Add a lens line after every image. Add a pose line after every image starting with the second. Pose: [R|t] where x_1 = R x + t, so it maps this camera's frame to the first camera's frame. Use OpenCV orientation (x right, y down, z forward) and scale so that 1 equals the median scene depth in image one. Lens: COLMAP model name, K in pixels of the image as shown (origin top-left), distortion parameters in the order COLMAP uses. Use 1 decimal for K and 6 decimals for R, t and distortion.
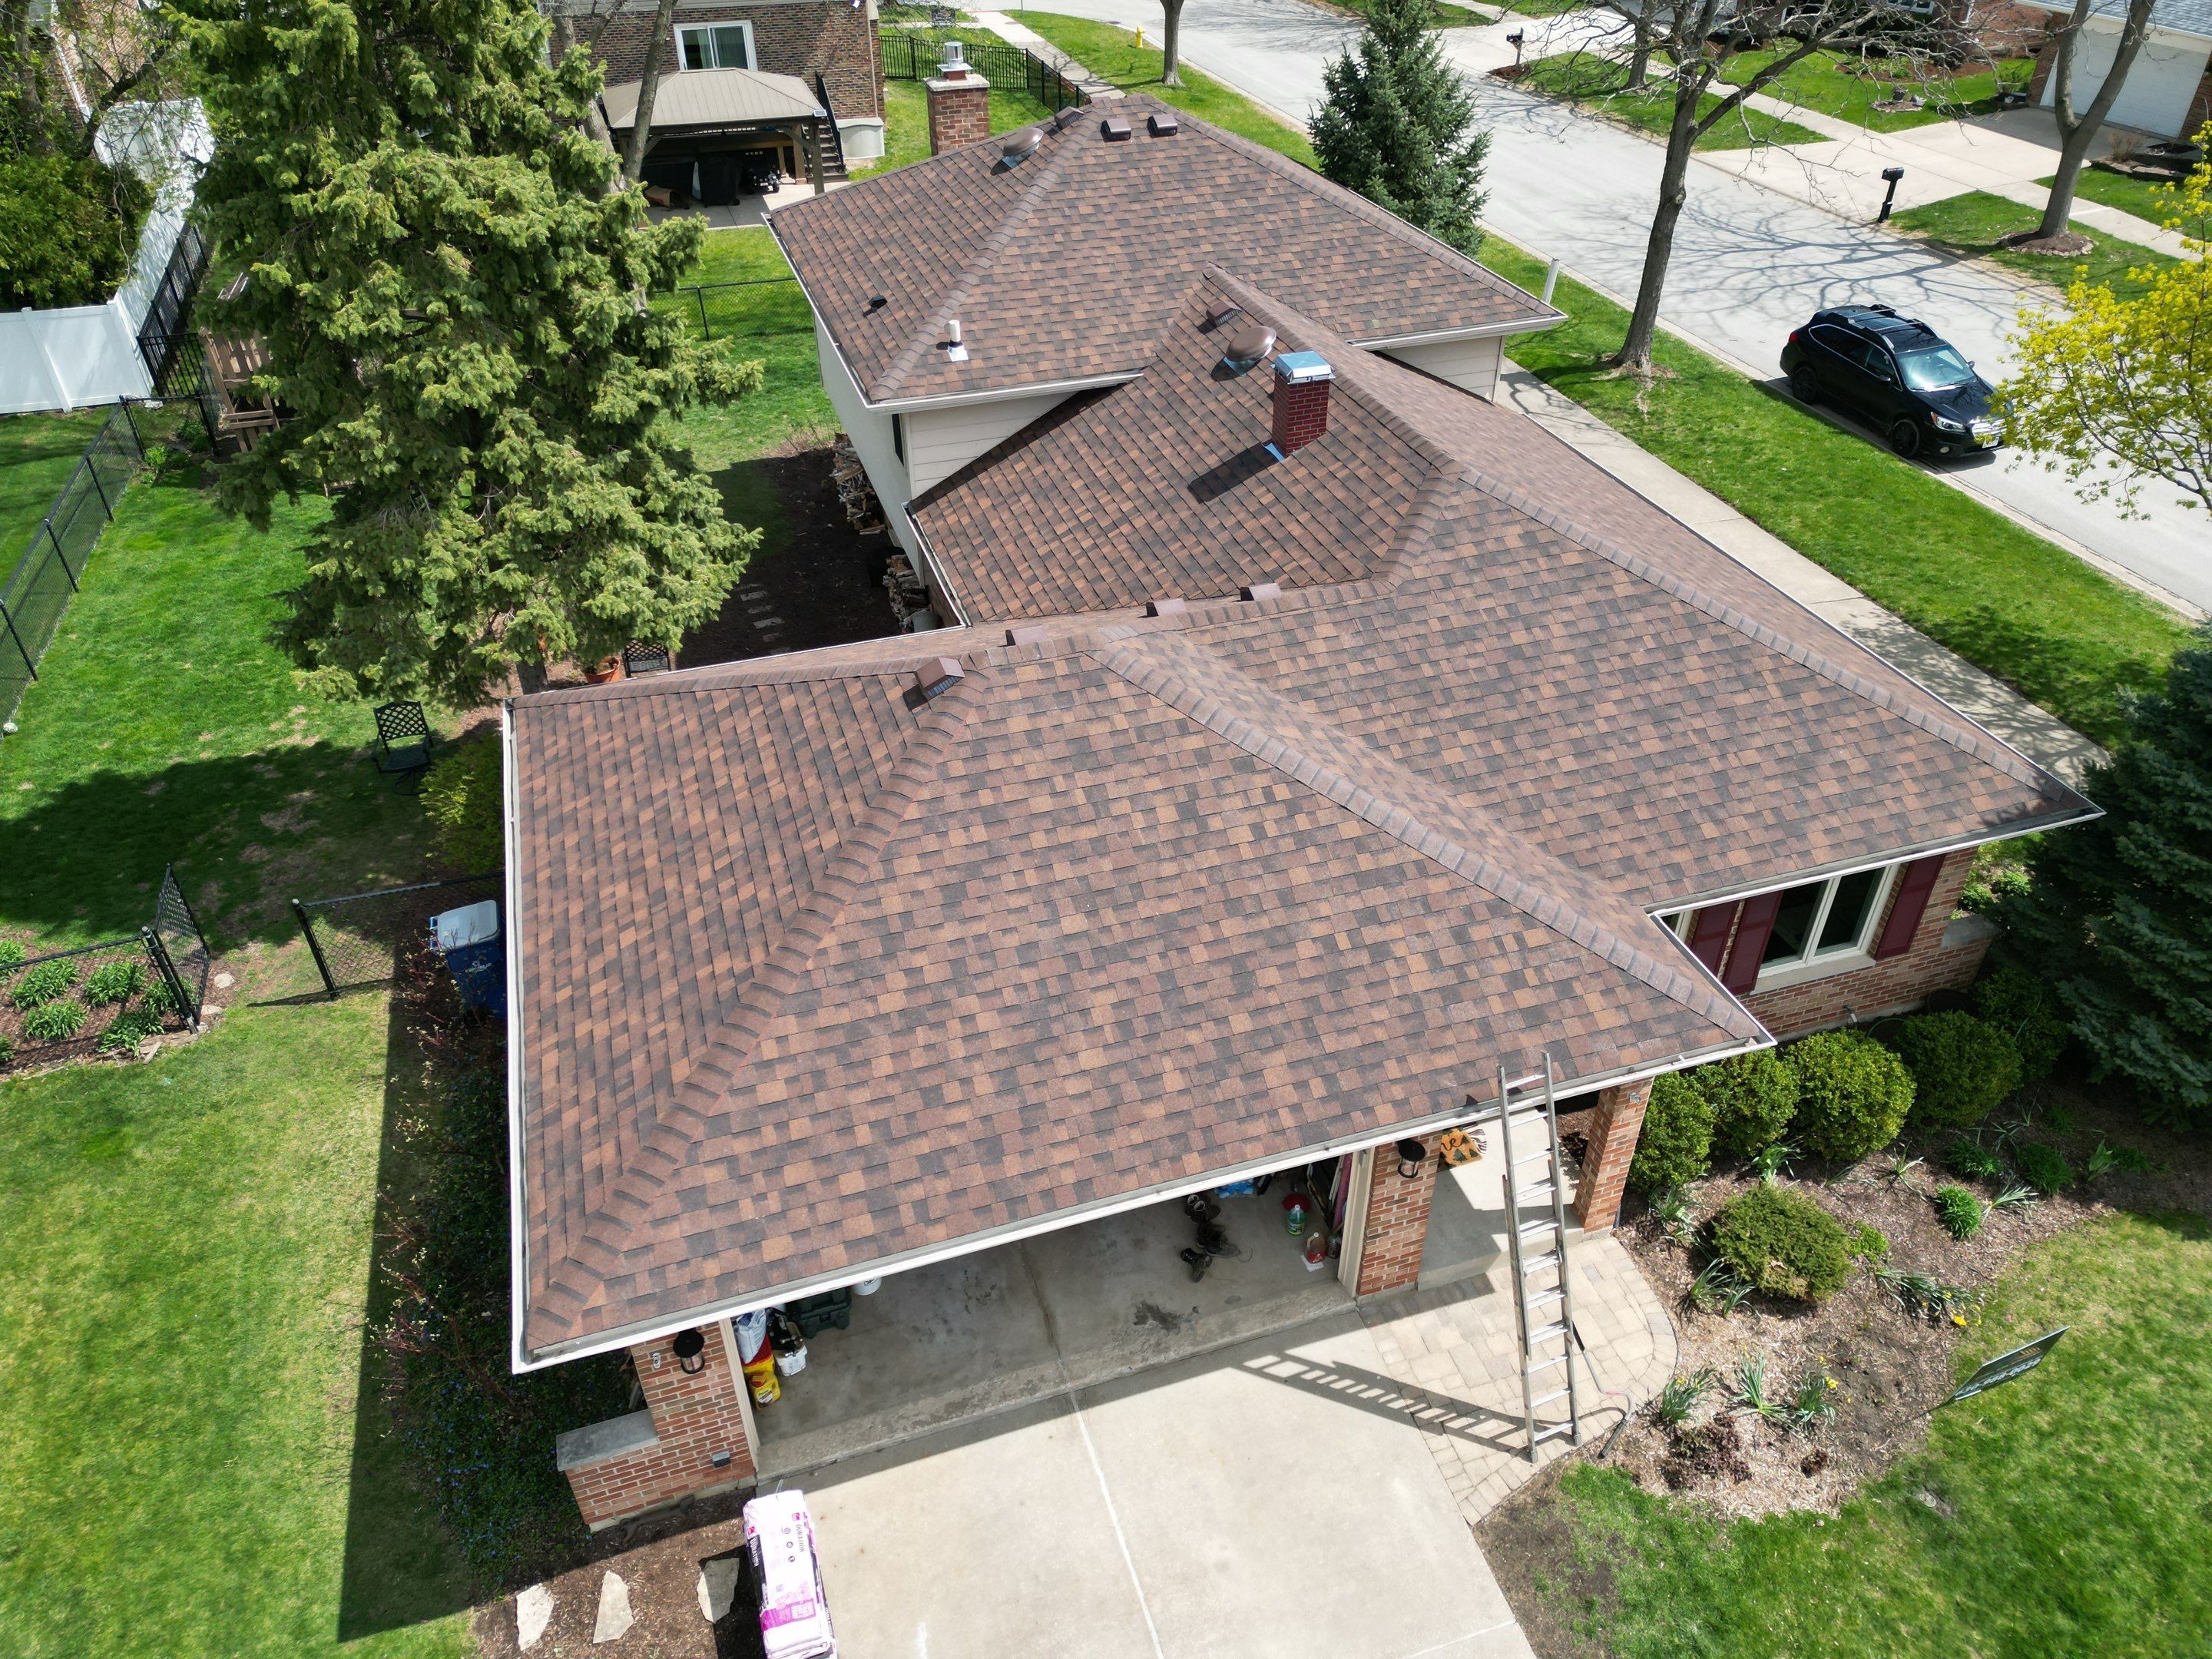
lens RADIAL K [[1539.6, 0, 1106.0], [0, 1539.6, 829.5], [0, 0, 1]] dist [0.110434, -0.137369]
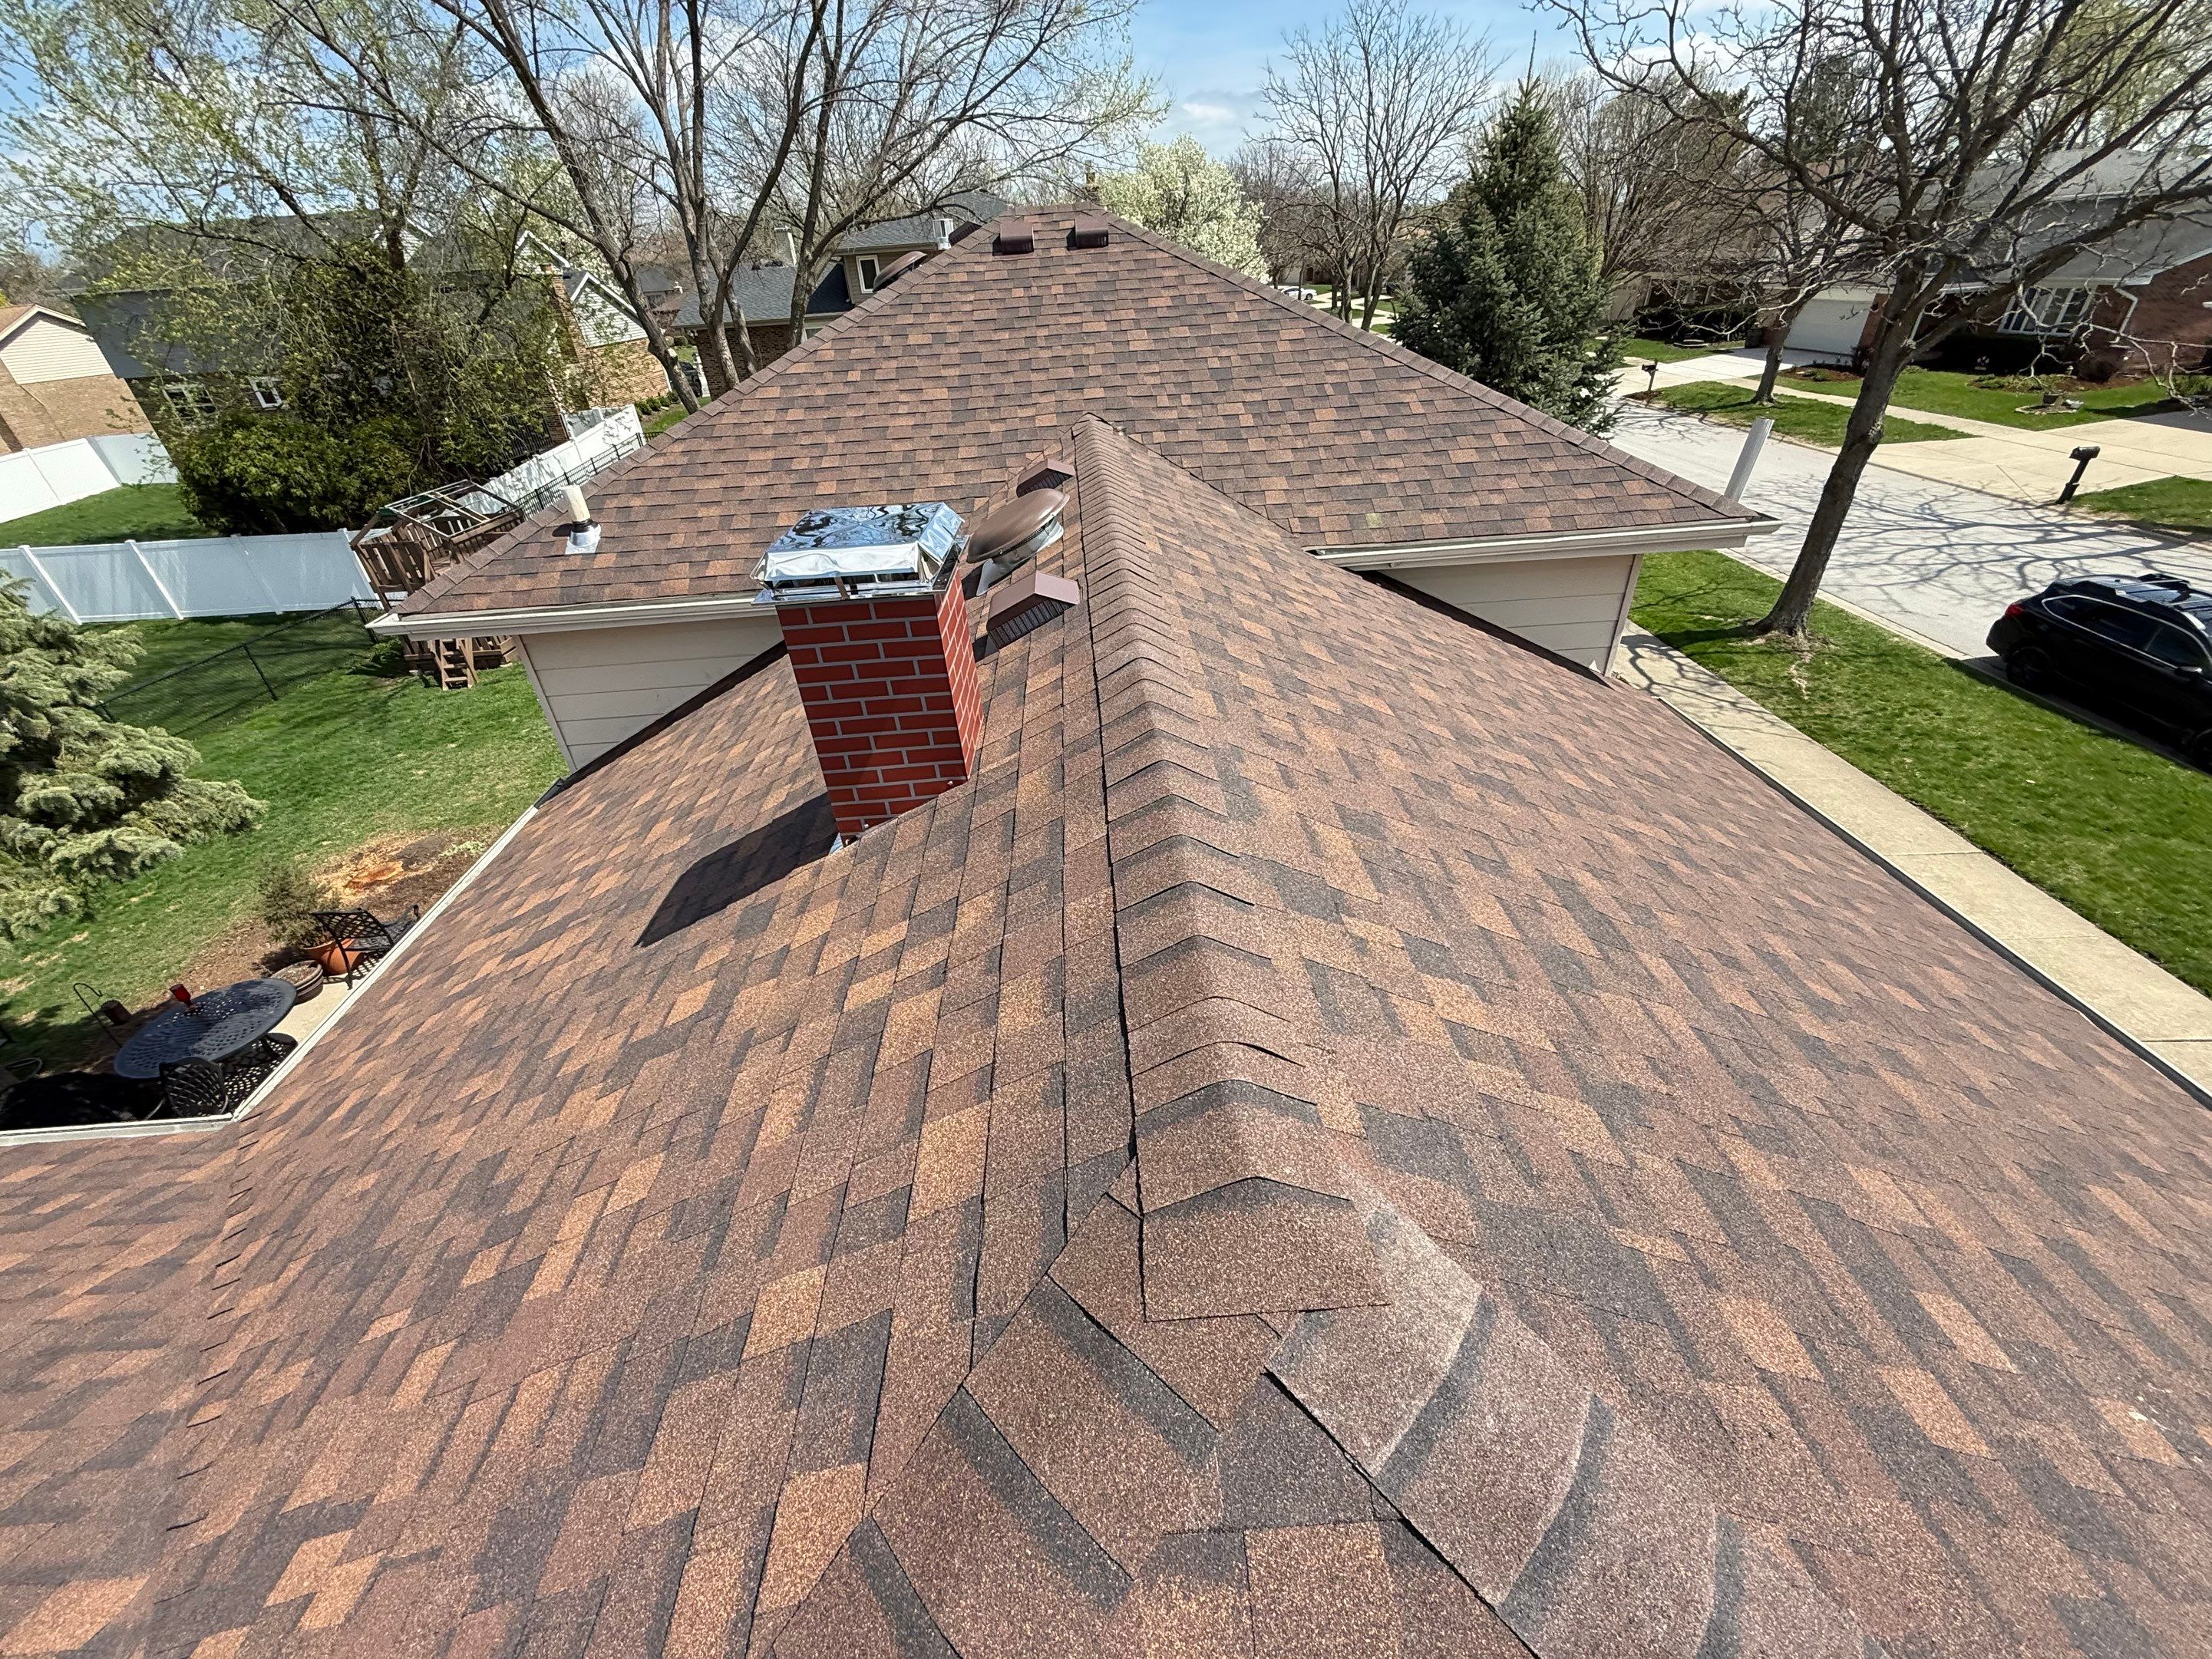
lens RADIAL K [[882.8, 0, 1106.0], [0, 882.8, 829.5], [0, 0, 1]] dist [0.005257, -0.000054]
pose [[0.962676, 0.105169, -0.249387, 0.177468], [-0.117810, 0.992373, -0.036273, -0.207244], [0.243670, 0.064300, 0.967724, 0.721932]]
